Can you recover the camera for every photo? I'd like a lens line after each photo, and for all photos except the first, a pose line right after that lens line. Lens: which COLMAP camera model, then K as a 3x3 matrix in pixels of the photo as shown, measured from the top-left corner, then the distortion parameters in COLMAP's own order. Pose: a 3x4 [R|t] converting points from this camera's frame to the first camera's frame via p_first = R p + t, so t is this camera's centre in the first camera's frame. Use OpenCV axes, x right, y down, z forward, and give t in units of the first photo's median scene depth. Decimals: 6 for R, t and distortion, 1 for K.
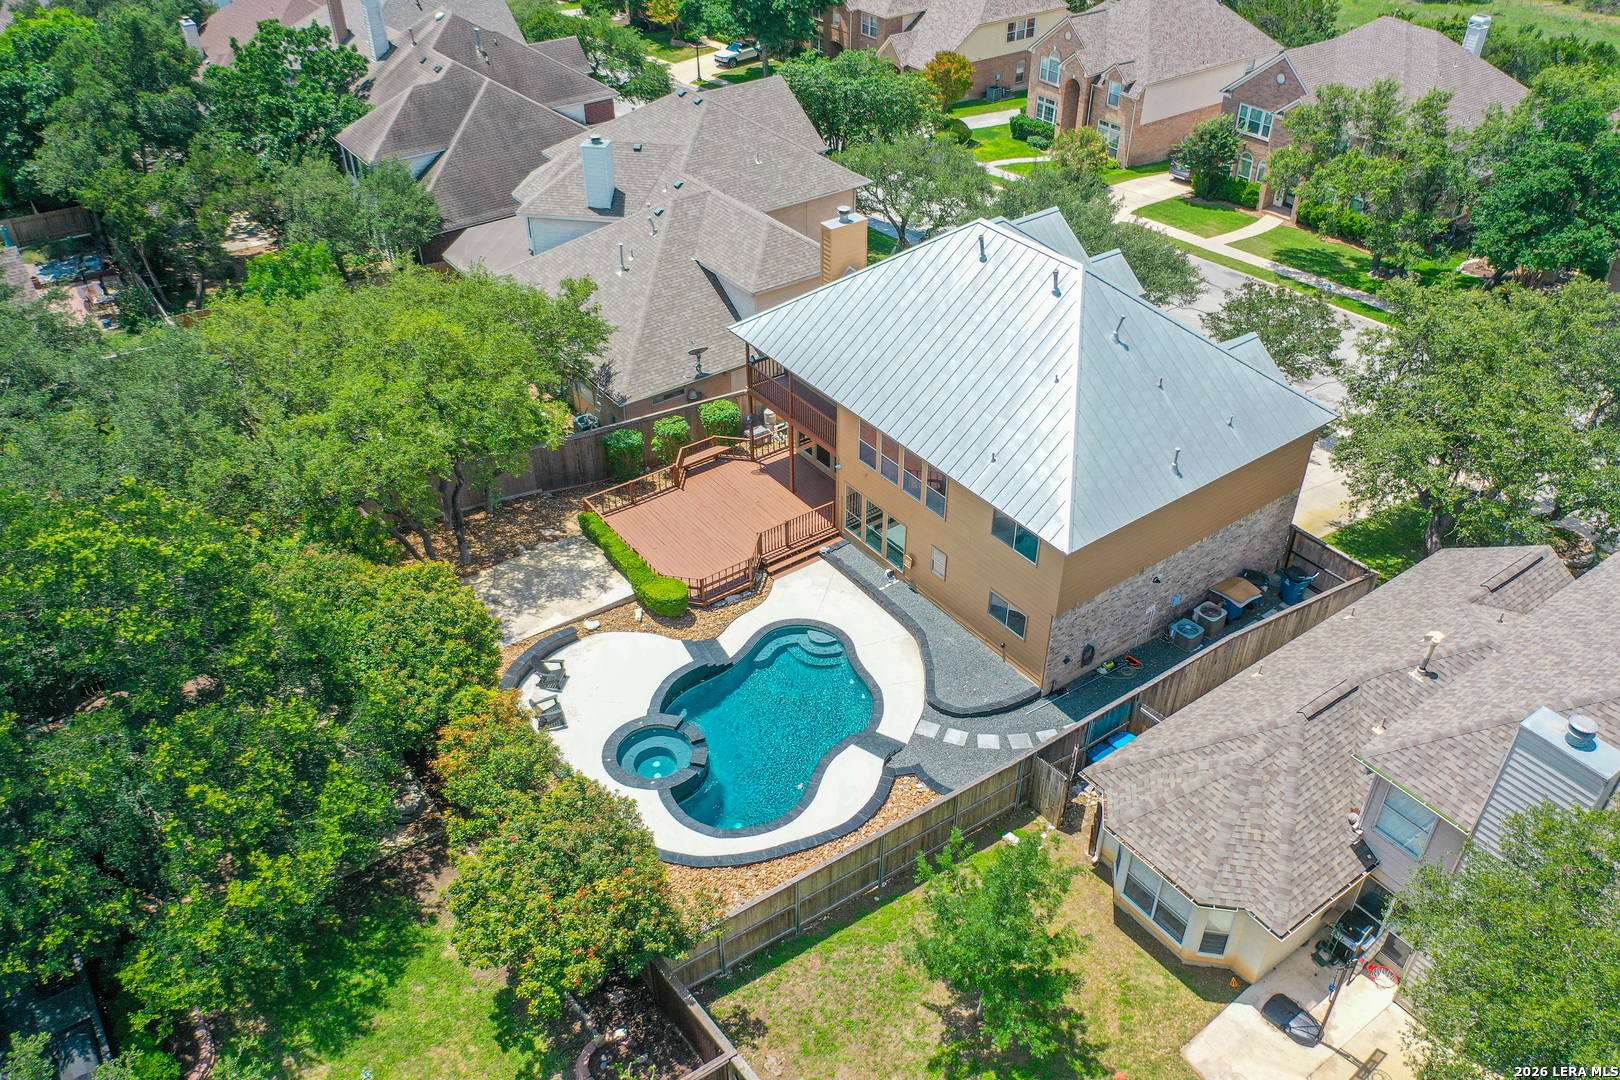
lens RADIAL K [[1271.8, 0, 806.8], [0, 1271.8, 530.1], [0, 0, 1]] dist [-0.005088, -0.004893]
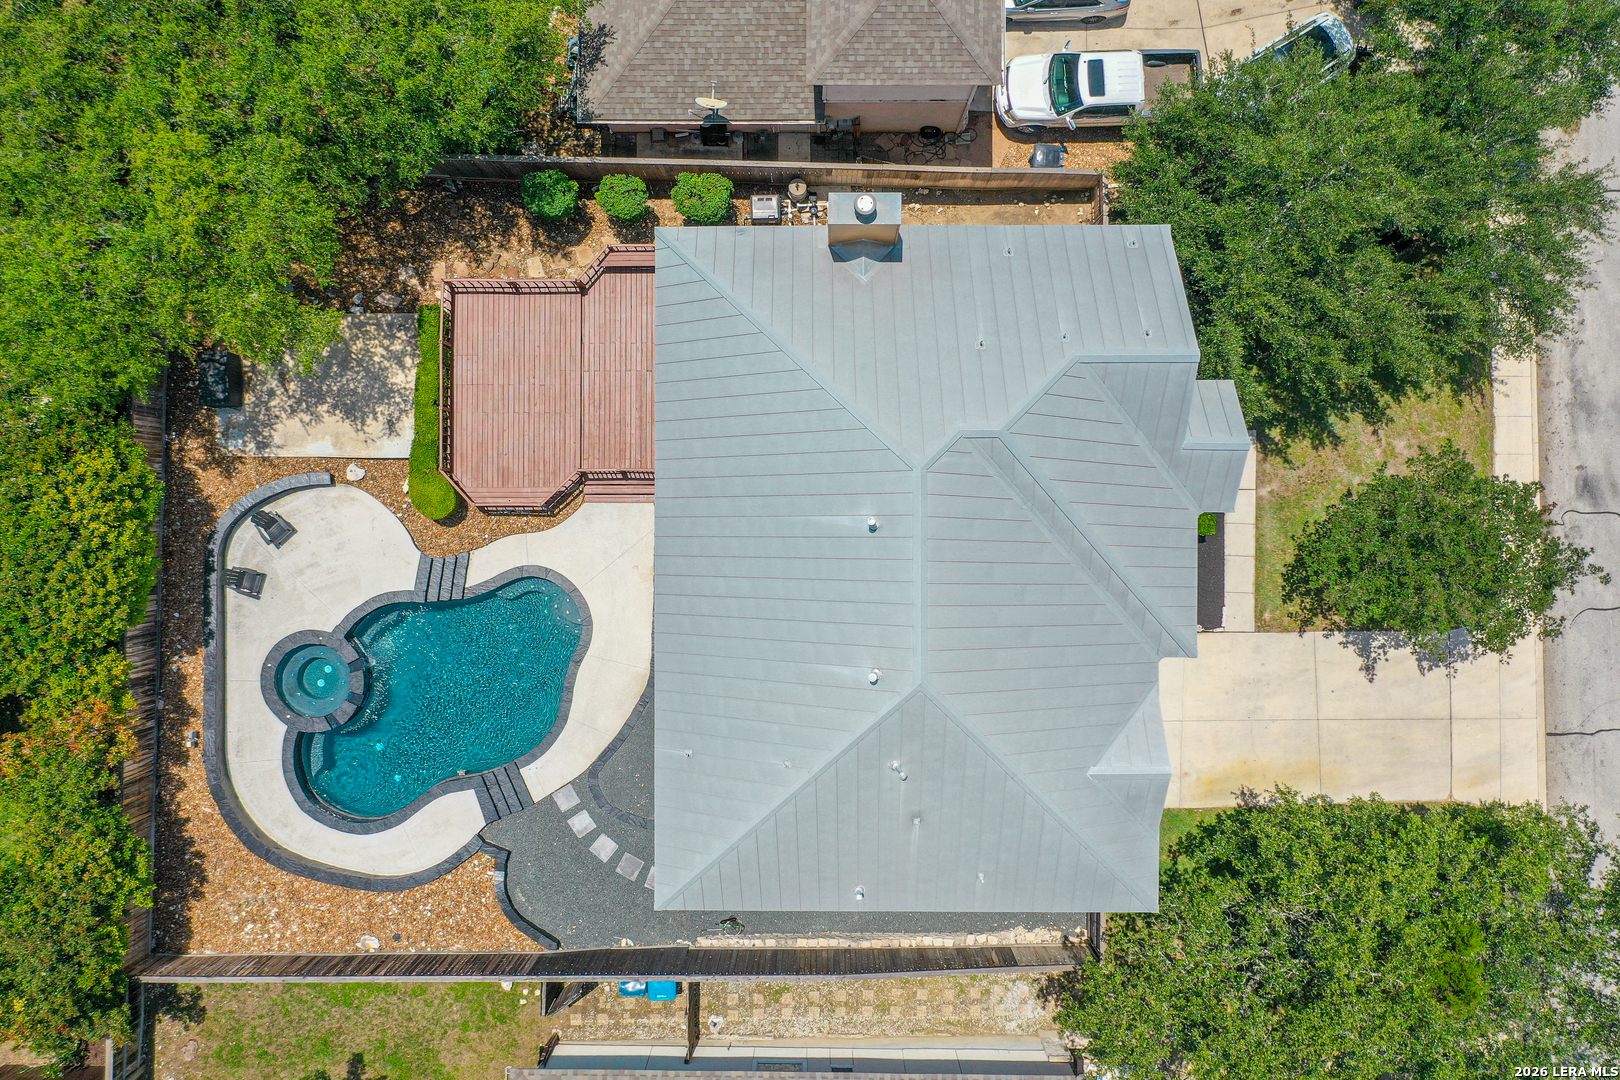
lens RADIAL K [[1271.8, 0, 796.9], [0, 1271.8, 514.4], [0, 0, 1]] dist [-0.005088, -0.004893]
pose [[0.805872, 0.591978, -0.011471, 0.108155], [-0.339461, 0.477815, 0.810222, -0.725237], [0.485114, -0.649041, 0.586011, 0.587218]]
